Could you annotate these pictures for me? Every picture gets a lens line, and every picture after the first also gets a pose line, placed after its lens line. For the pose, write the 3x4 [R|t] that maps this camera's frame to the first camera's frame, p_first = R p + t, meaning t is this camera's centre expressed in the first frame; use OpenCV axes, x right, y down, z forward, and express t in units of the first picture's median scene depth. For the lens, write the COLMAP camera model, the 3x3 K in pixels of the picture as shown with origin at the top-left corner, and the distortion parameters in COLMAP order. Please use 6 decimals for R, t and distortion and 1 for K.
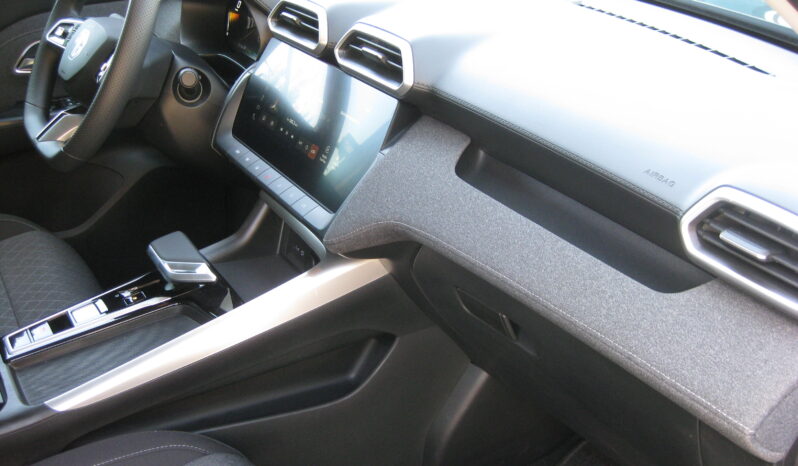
lens RADIAL K [[896.8, 0, 399.0], [0, 896.8, 233.0], [0, 0, 1]] dist [-0.181414, 0.142226]
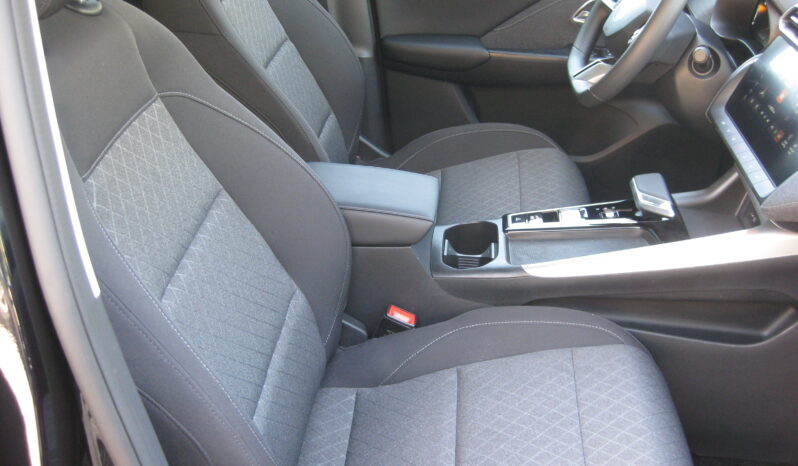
lens RADIAL K [[896.8, 0, 399.0], [0, 896.8, 233.0], [0, 0, 1]] dist [-0.181414, 0.142226]
pose [[0.807505, 0.279978, -0.519180, 0.116631], [-0.255238, 0.959357, 0.120368, 0.020783], [0.531779, 0.035317, 0.846146, -0.225644]]
